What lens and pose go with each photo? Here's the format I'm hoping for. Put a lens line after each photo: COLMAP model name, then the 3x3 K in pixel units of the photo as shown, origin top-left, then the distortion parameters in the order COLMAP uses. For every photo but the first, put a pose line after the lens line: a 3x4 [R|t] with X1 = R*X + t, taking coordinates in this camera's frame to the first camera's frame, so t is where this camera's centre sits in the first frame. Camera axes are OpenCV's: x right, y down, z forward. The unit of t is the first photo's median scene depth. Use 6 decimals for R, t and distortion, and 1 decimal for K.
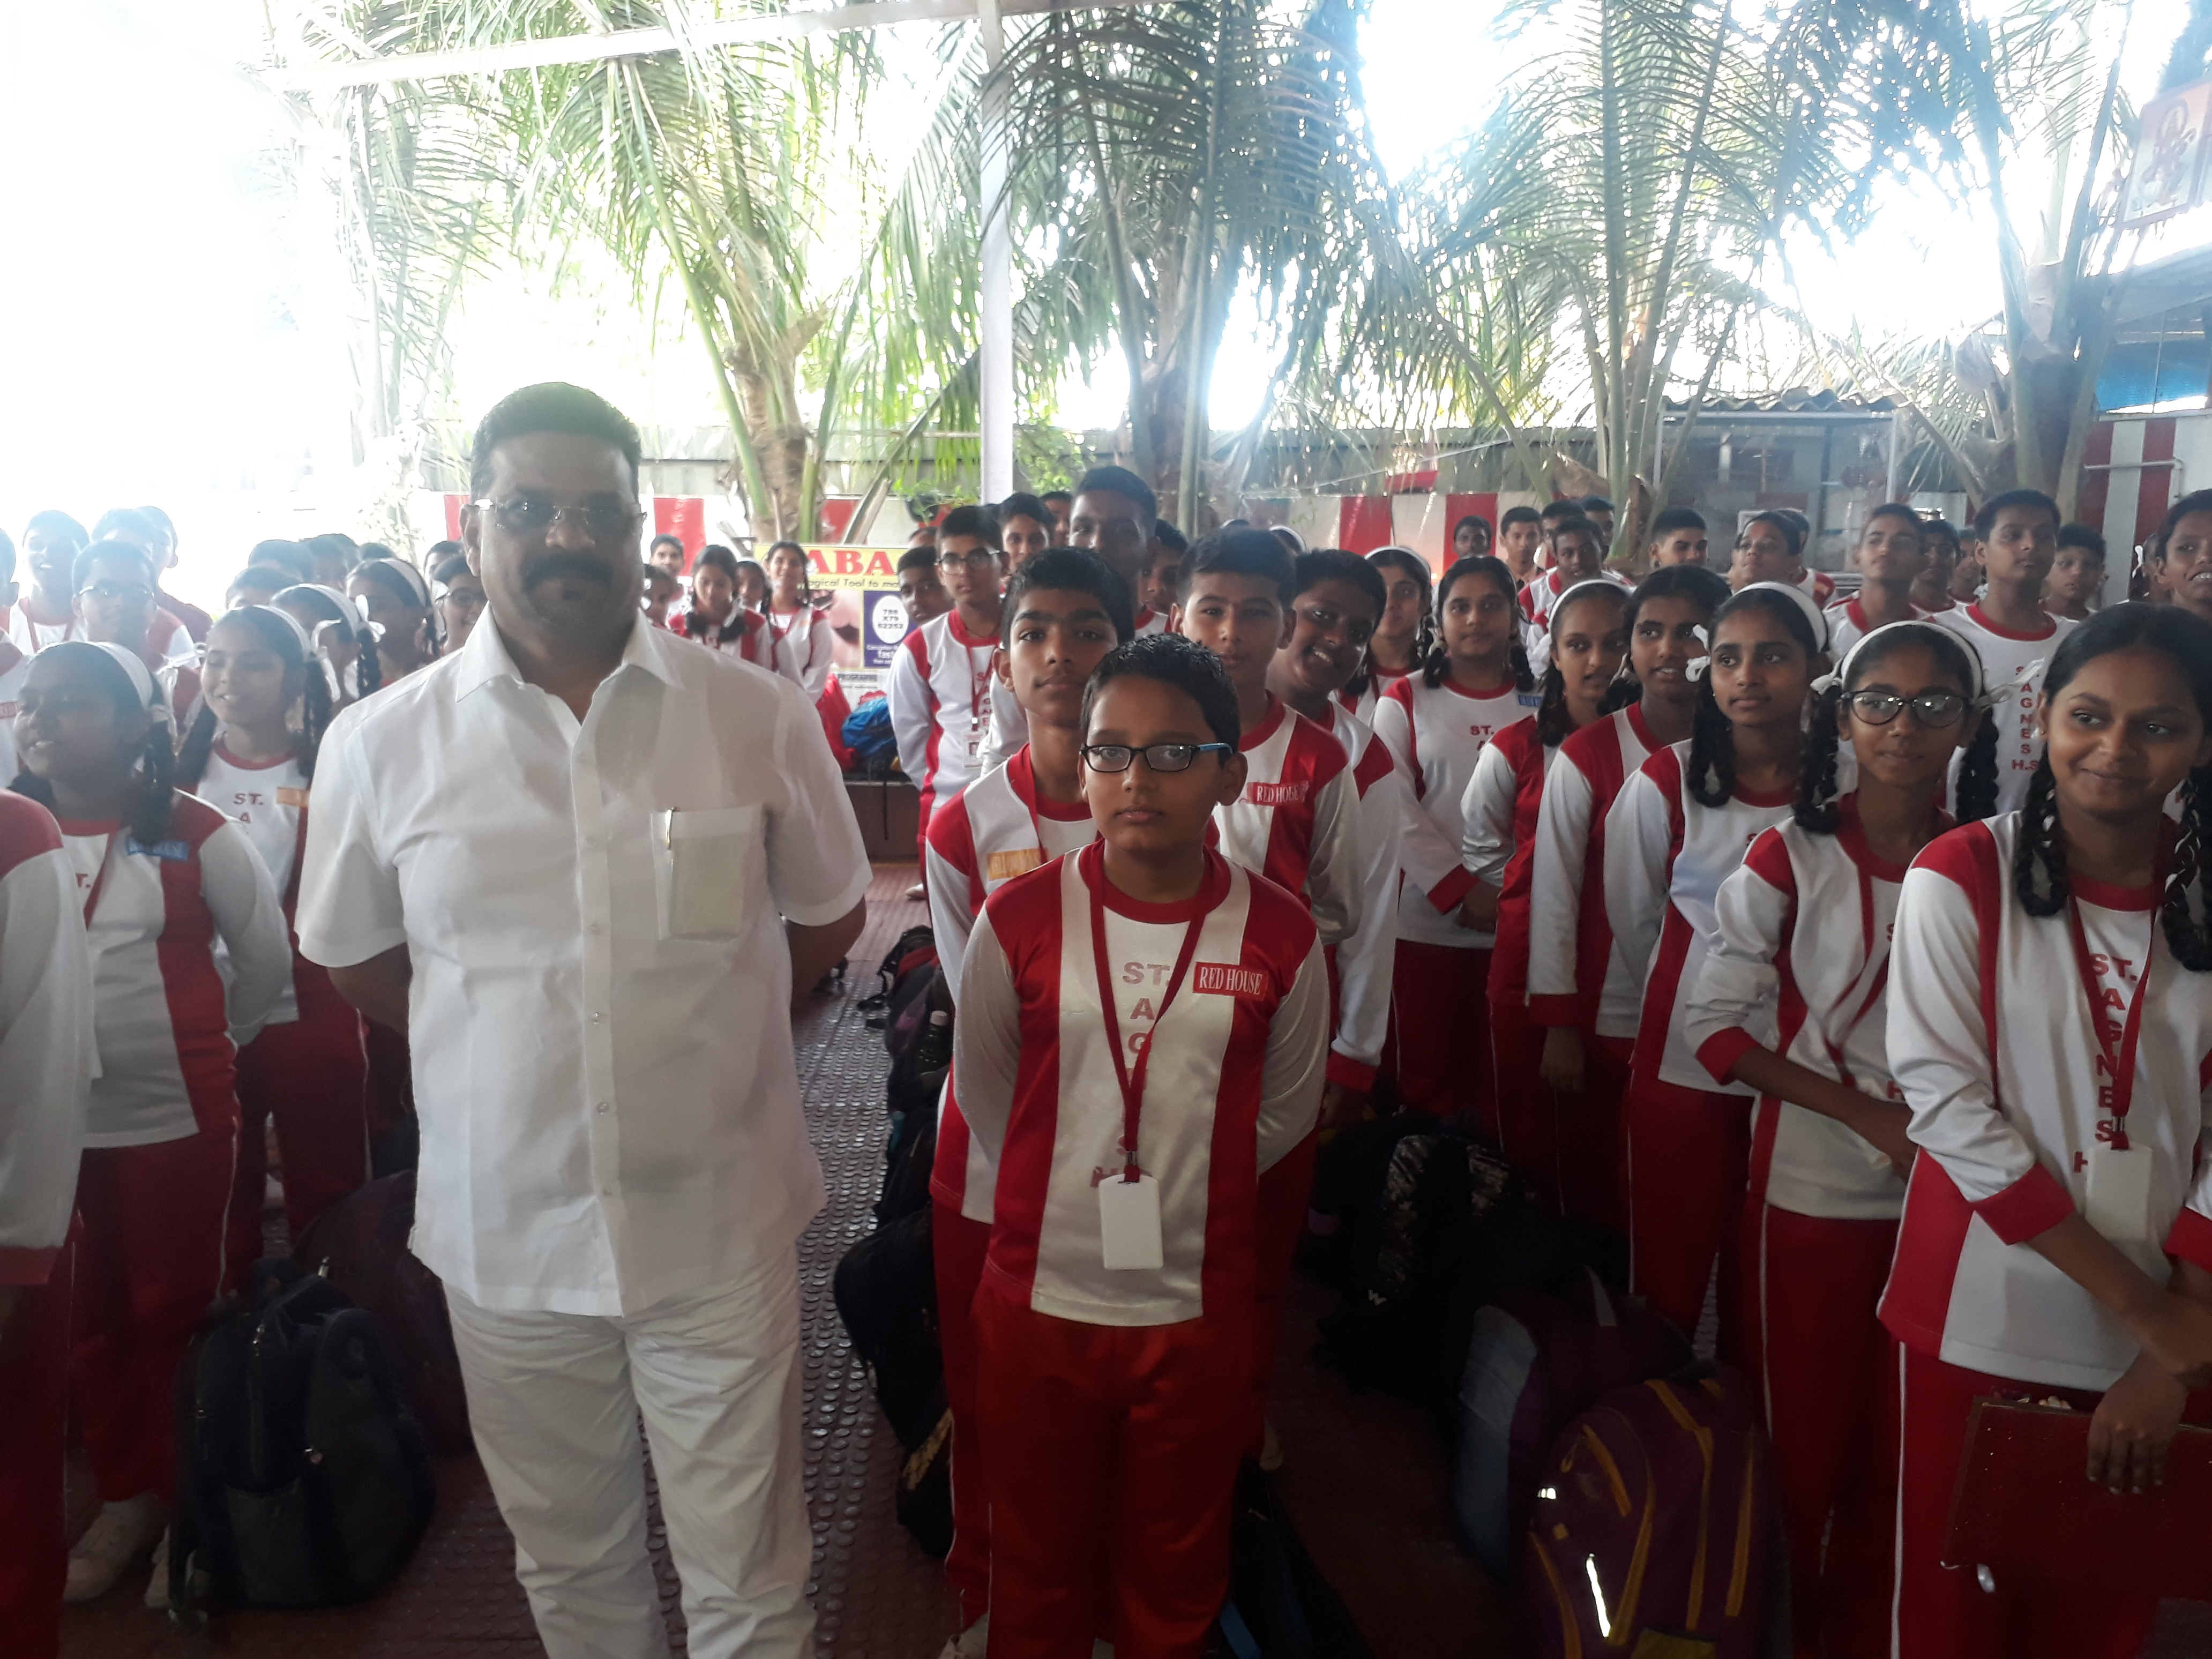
lens RADIAL K [[1577.7, 0, 1128.4], [0, 1577.7, 811.9], [0, 0, 1]] dist [0.048062, -0.063744]
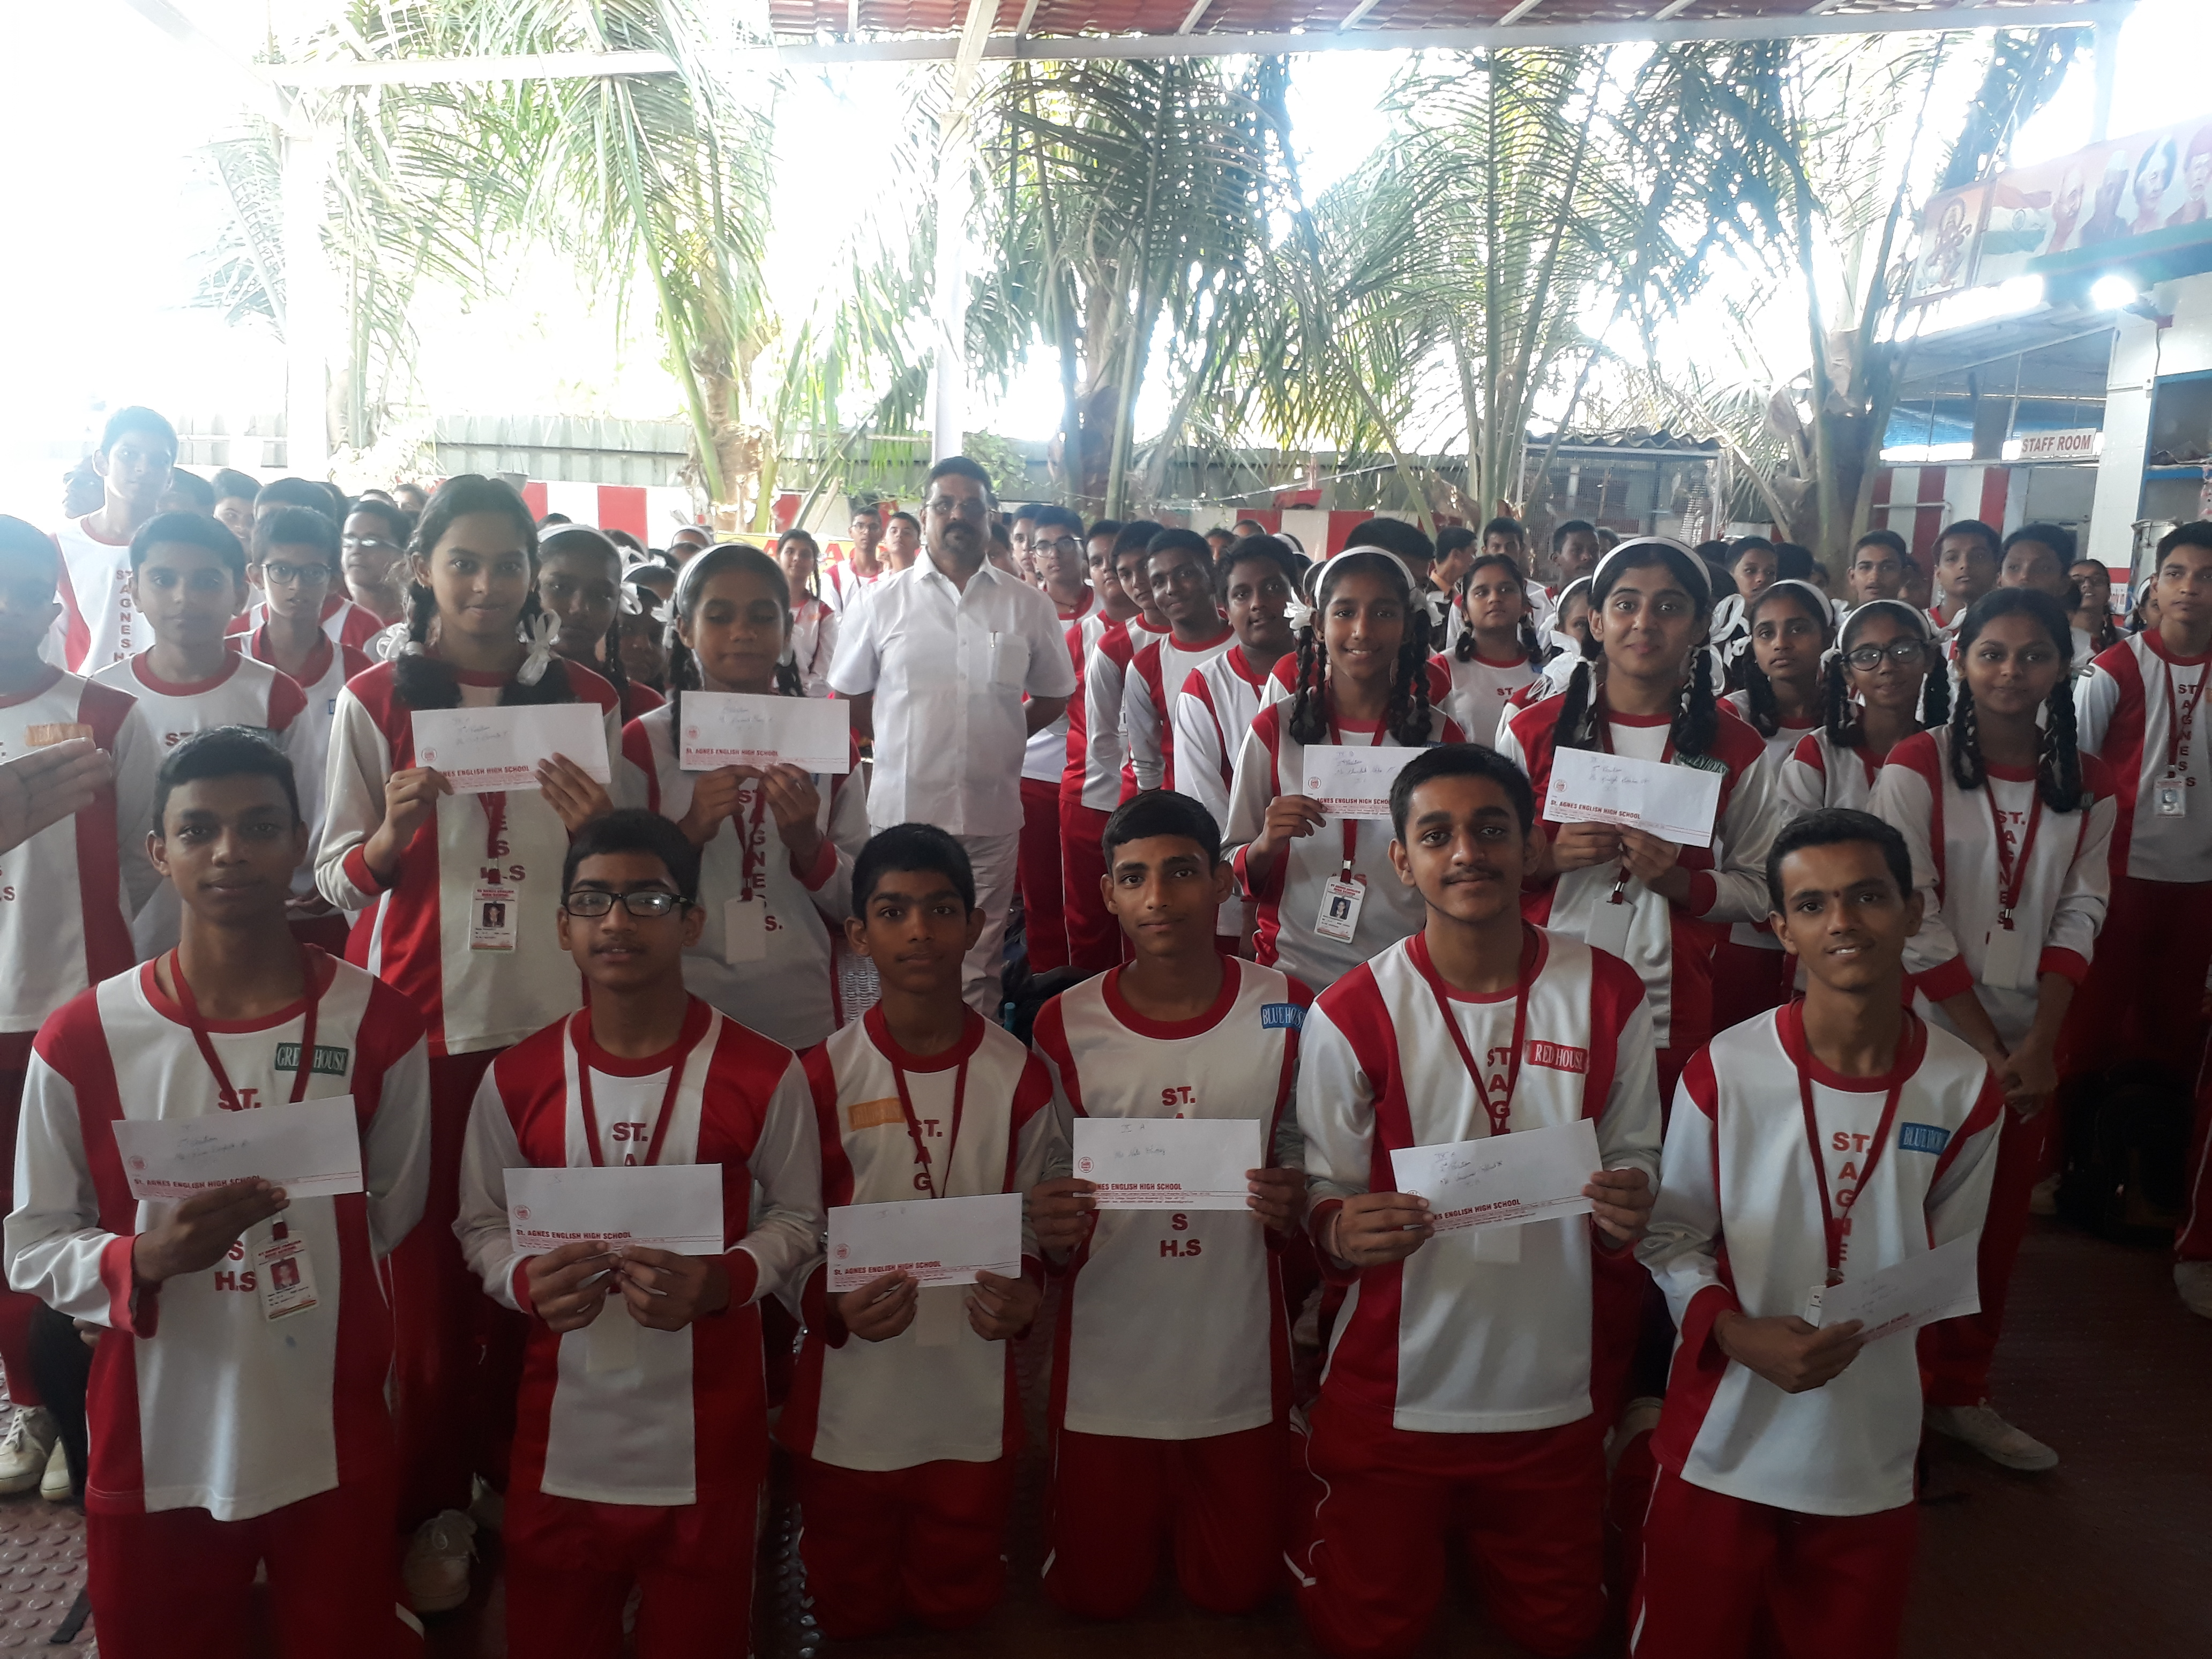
lens RADIAL K [[1701.4, 0, 1058.2], [0, 1701.4, 825.7], [0, 0, 1]] dist [0.061737, -0.114600]
pose [[0.991196, 0.010505, 0.131988, -0.157564], [-0.009269, 0.999907, -0.009975, 0.036333], [-0.132081, 0.008664, 0.991201, -0.165571]]
